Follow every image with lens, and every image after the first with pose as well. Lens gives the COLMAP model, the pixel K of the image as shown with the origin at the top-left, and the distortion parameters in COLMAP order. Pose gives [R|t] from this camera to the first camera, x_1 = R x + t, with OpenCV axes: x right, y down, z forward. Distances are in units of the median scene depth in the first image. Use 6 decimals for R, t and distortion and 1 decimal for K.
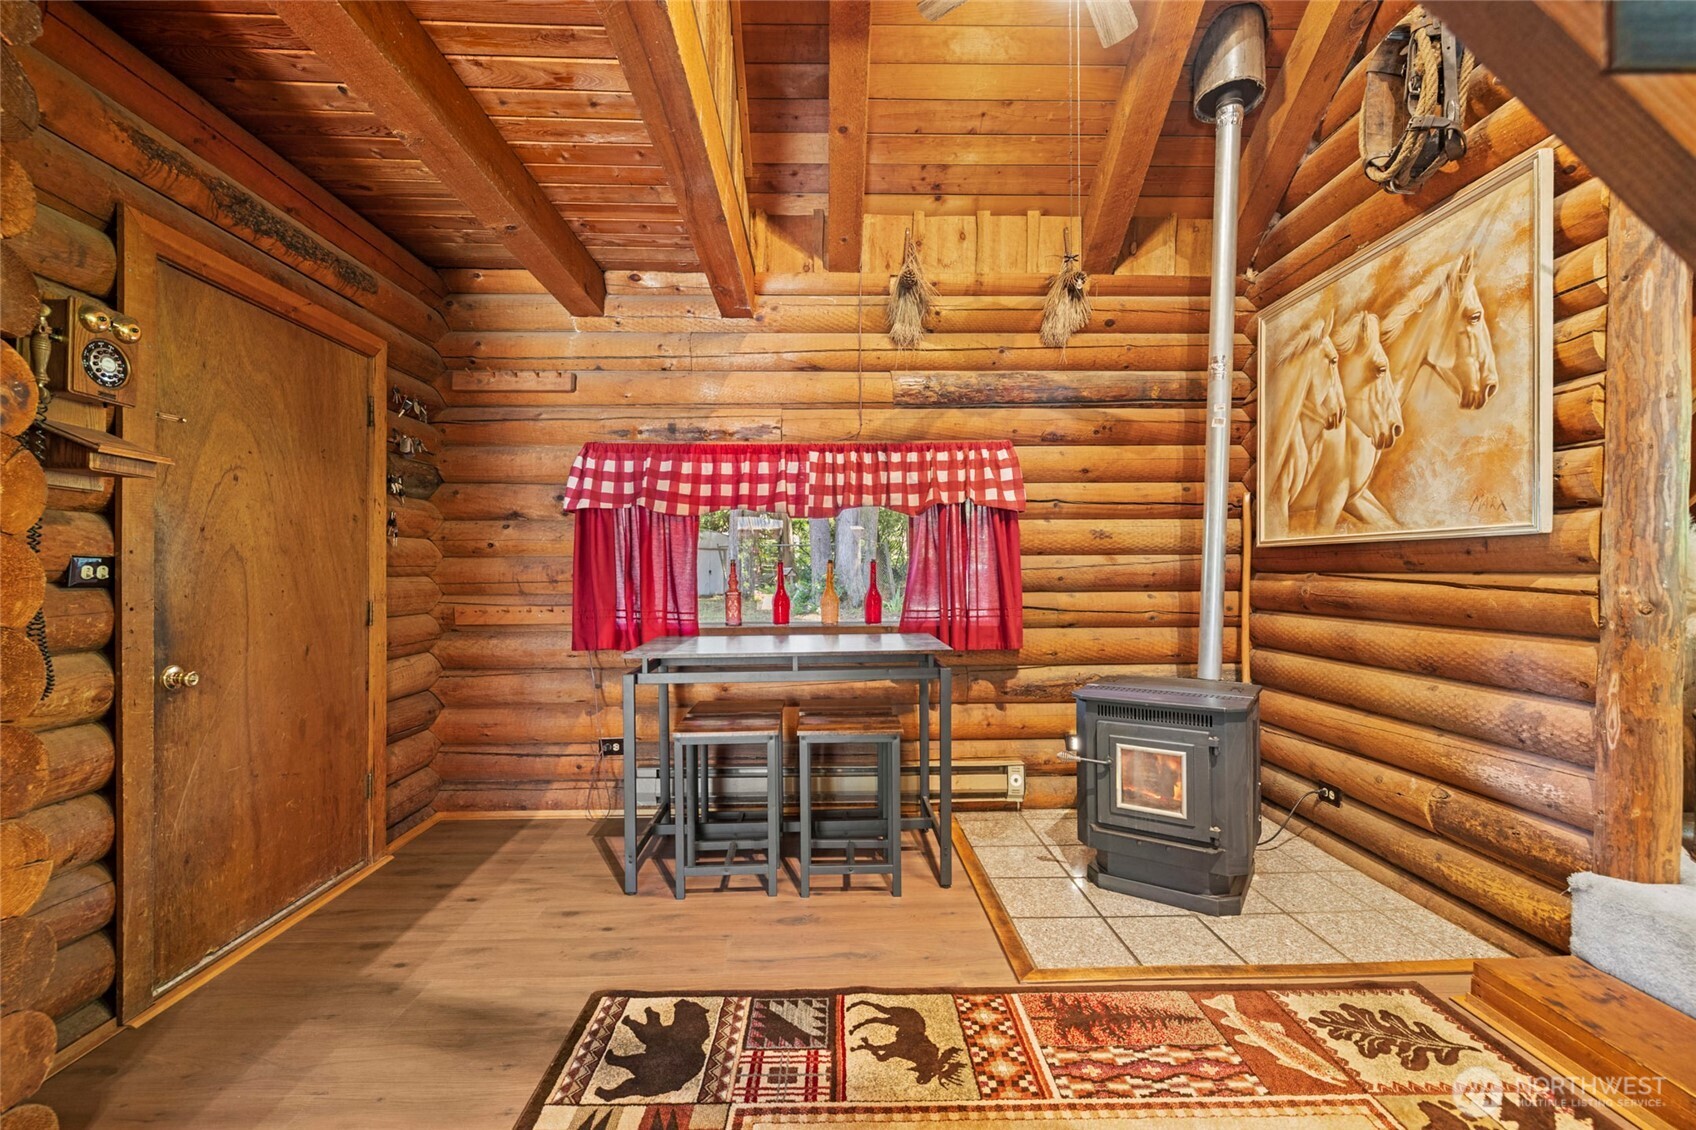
lens RADIAL K [[715.0, 0, 841.5], [0, 715.0, 579.6], [0, 0, 1]] dist [-0.001426, -0.000978]
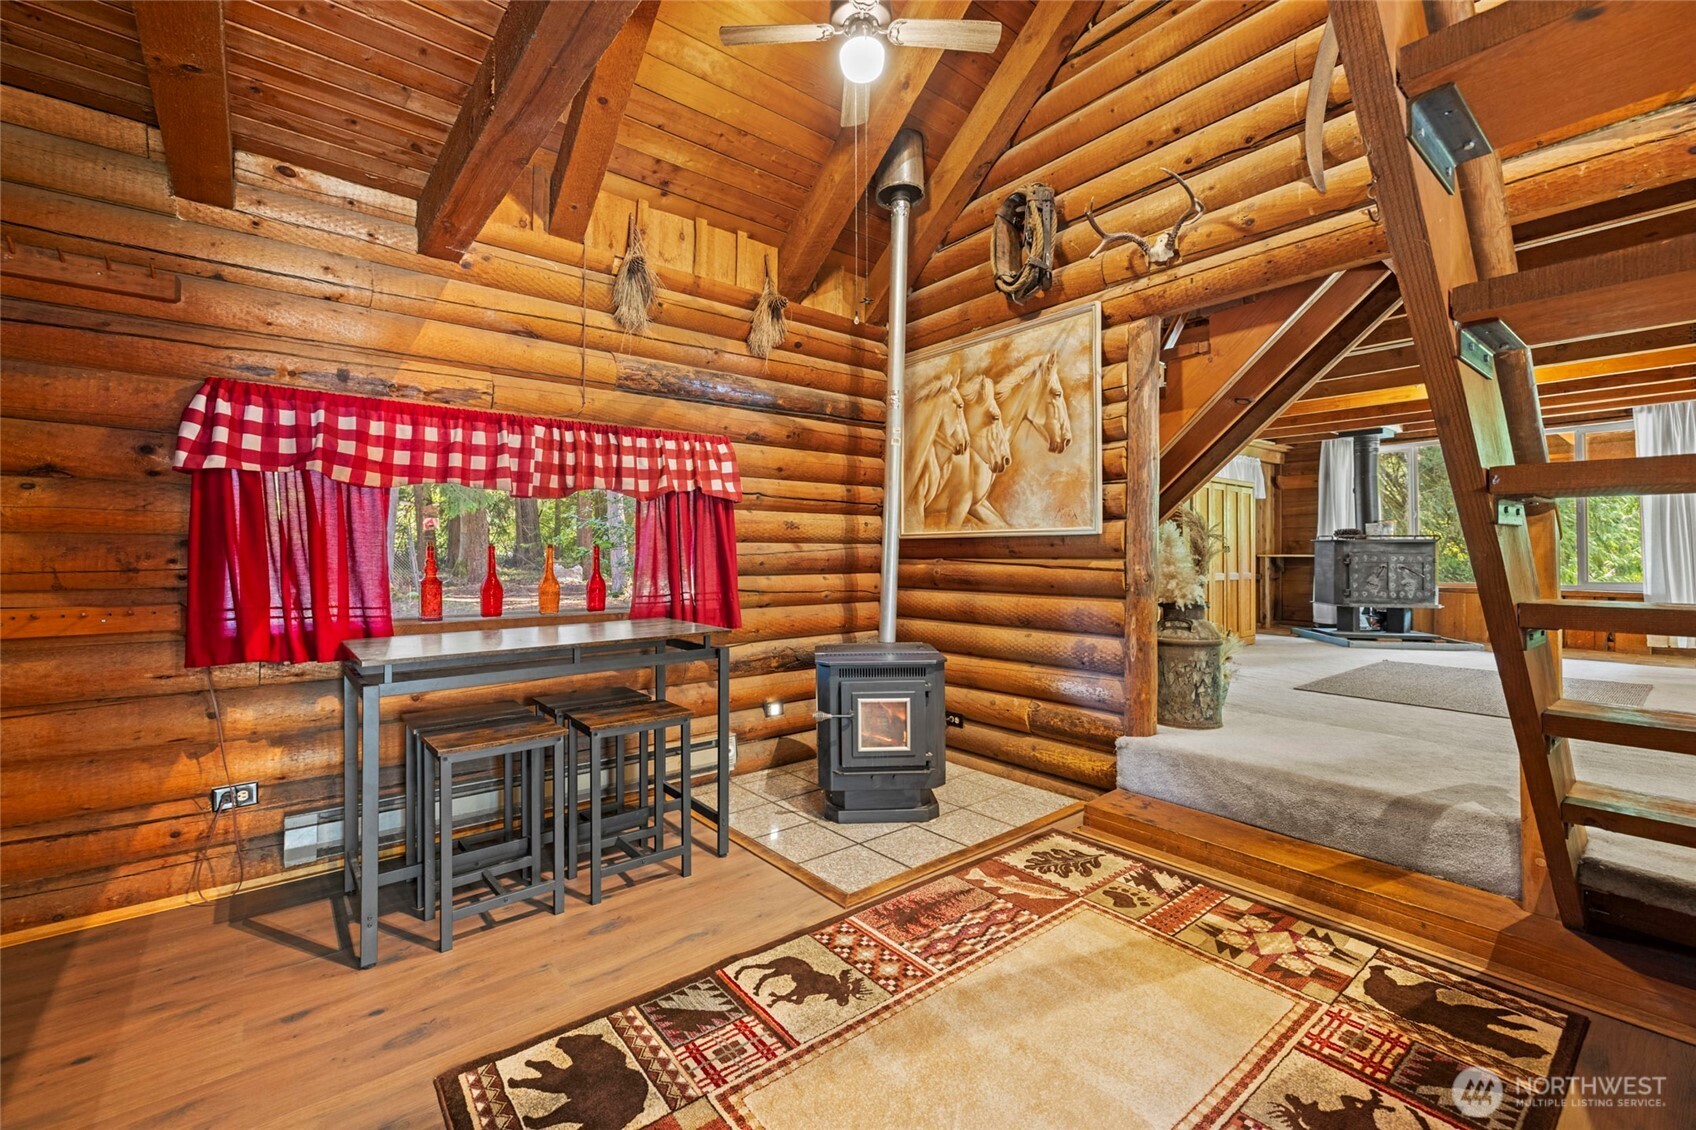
lens RADIAL K [[715.0, 0, 831.4], [0, 715.0, 552.3], [0, 0, 1]] dist [-0.001426, -0.000978]
pose [[0.789033, 0.006138, 0.614320, -0.382457], [0.006070, 0.999823, -0.017786, 0.001962], [-0.614321, 0.017763, 0.788856, 0.062845]]
